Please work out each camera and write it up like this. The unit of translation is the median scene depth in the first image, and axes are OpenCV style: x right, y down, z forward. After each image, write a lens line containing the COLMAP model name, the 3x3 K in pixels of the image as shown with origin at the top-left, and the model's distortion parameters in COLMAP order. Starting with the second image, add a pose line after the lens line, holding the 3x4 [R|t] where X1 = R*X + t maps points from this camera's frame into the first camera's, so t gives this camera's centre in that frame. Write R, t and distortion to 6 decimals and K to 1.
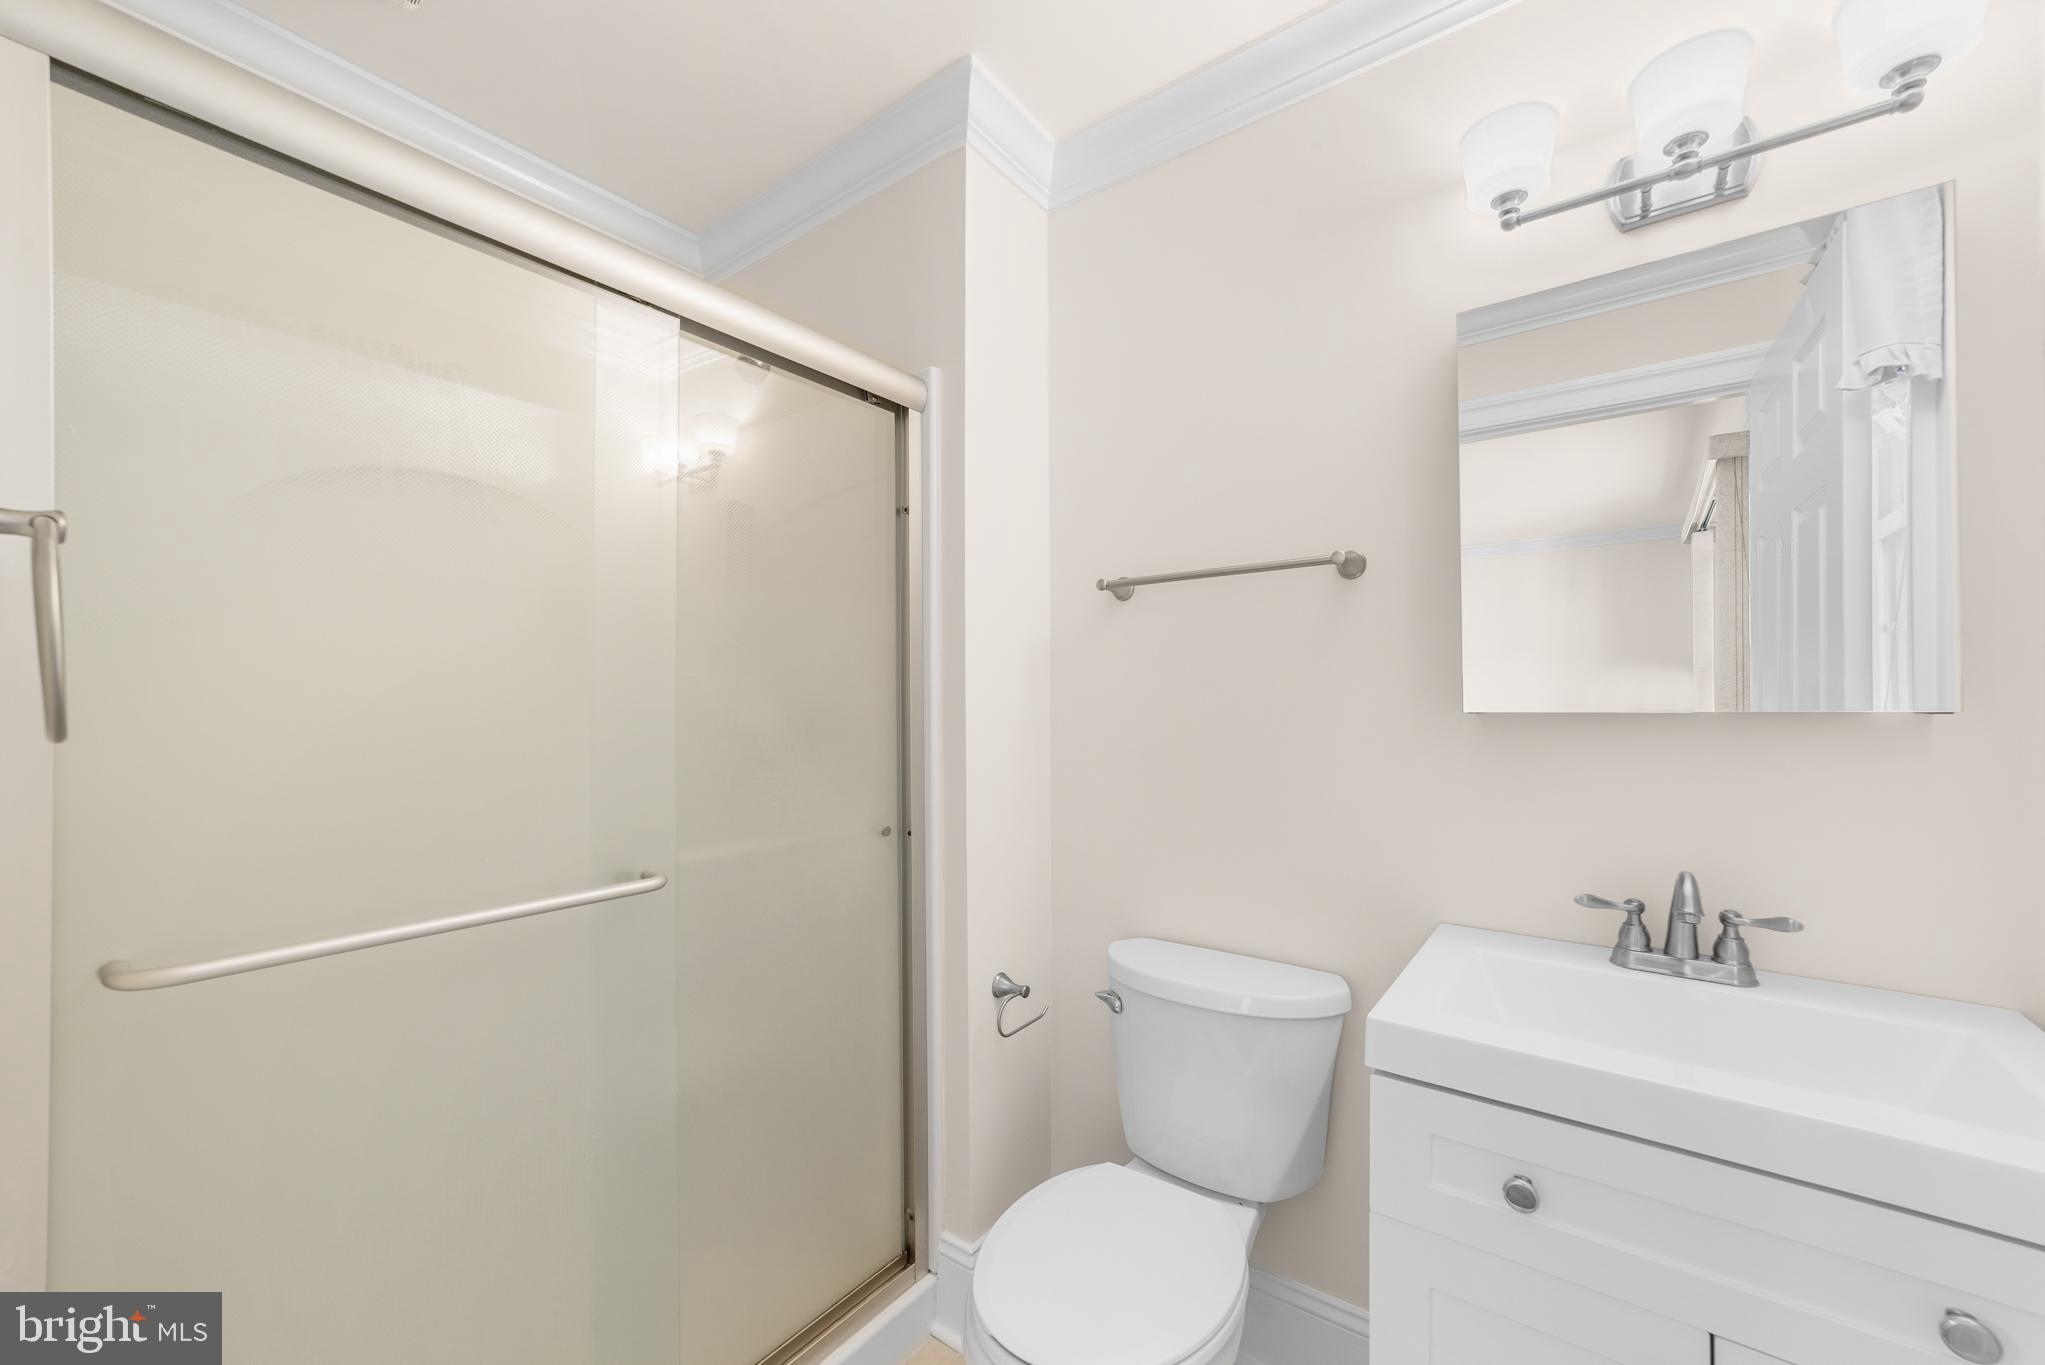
lens RADIAL K [[796.5, 0, 1039.4], [0, 796.5, 676.8], [0, 0, 1]] dist [-0.007136, 0.000433]
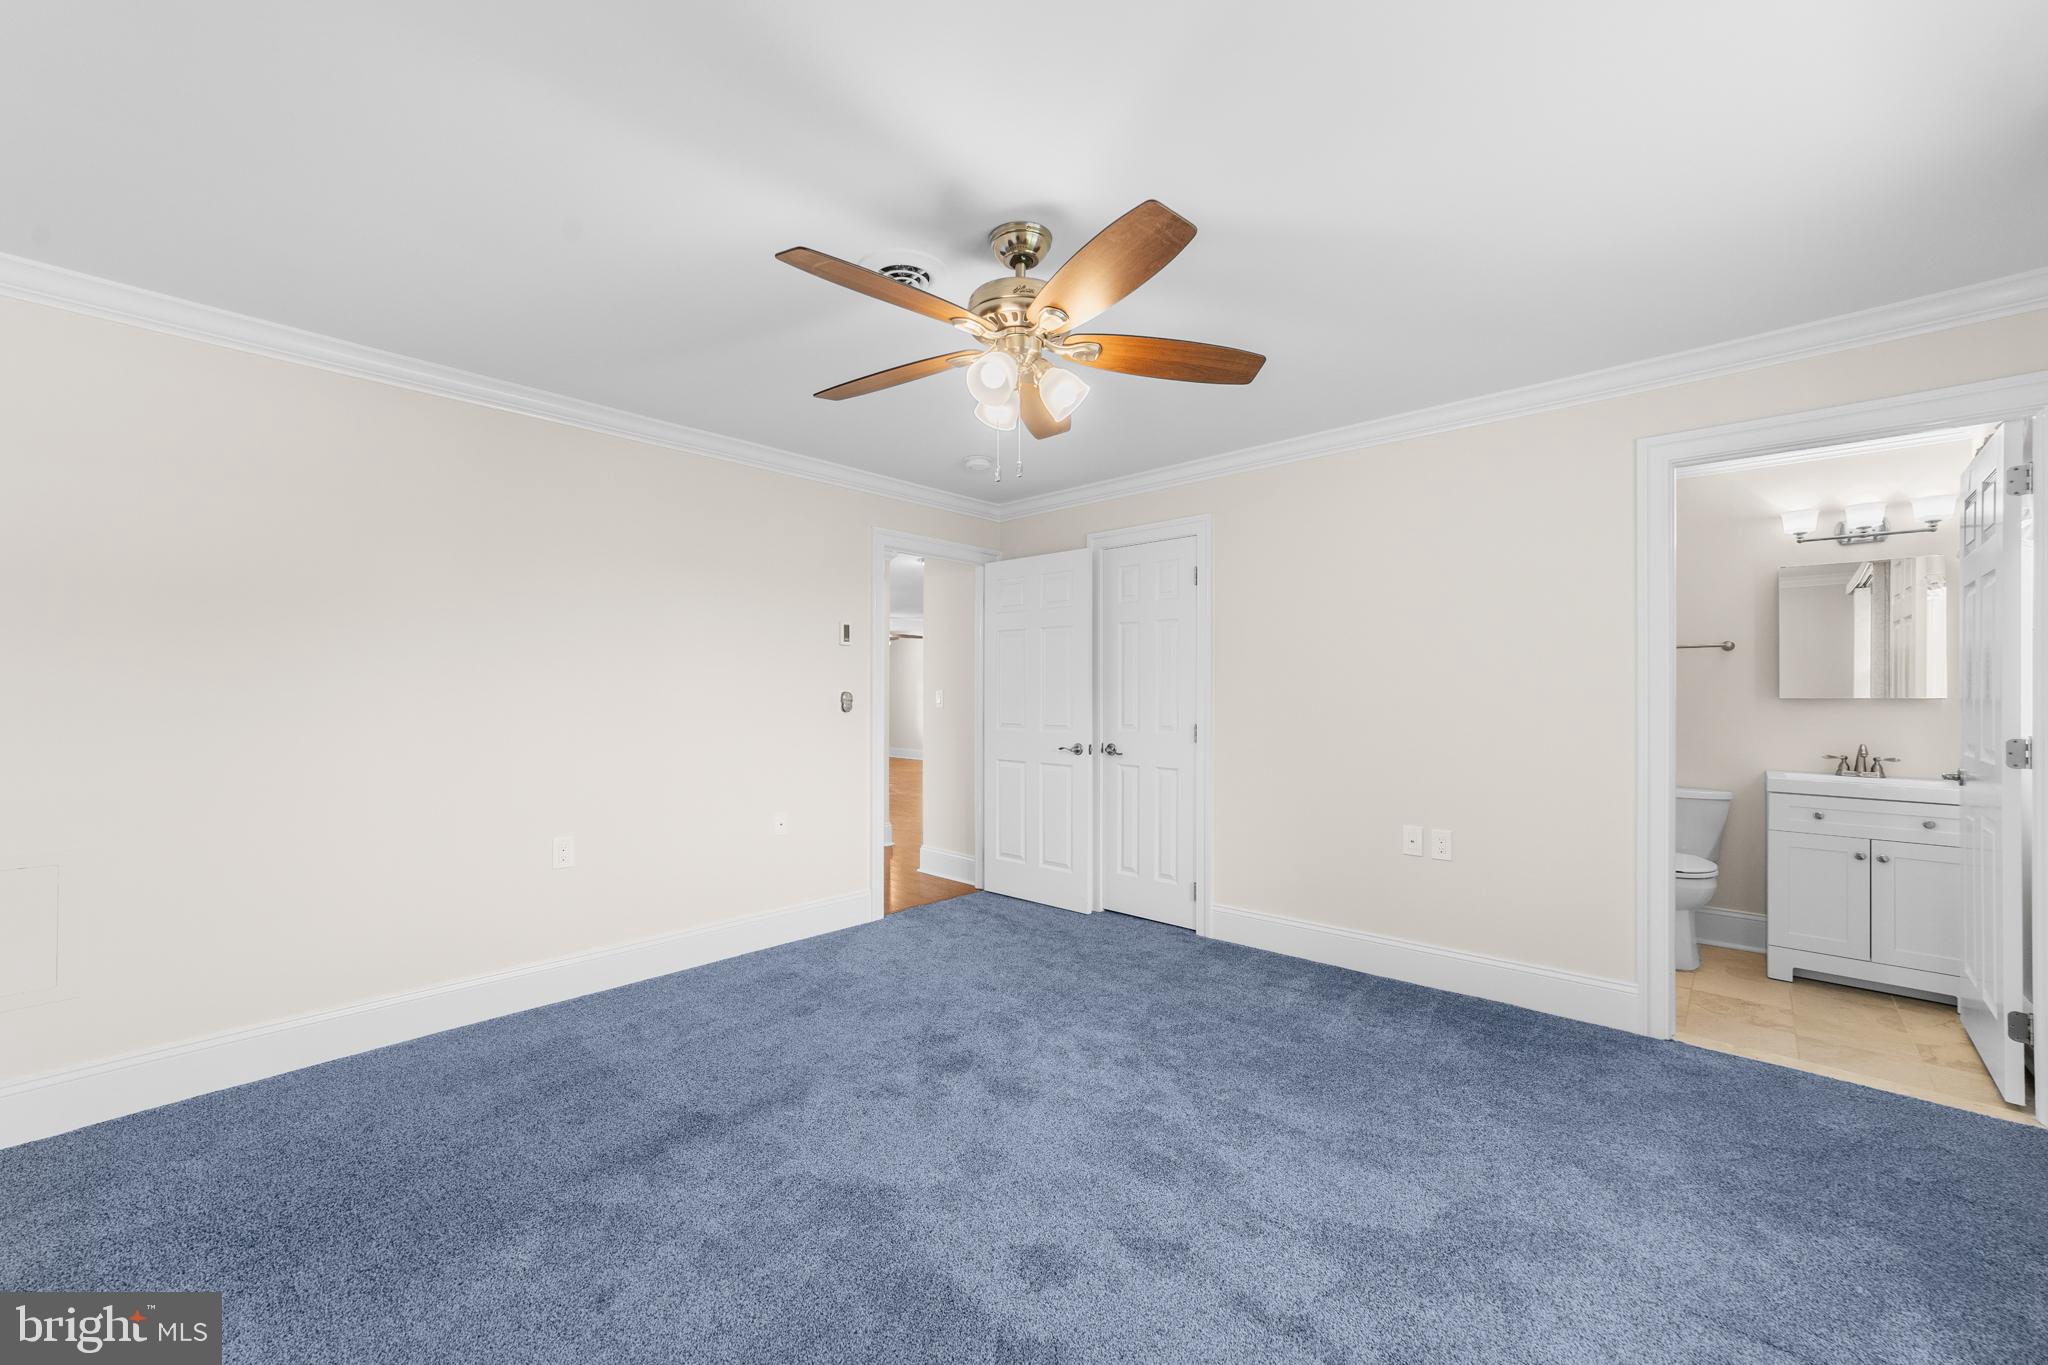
lens RADIAL K [[797.6, 0, 1011.0], [0, 797.6, 676.7], [0, 0, 1]] dist [-0.007136, 0.000433]
pose [[0.992694, -0.001425, -0.120653, -2.250689], [0.002193, 0.999978, 0.006231, -0.070281], [0.120641, -0.006450, 0.992675, -2.635412]]
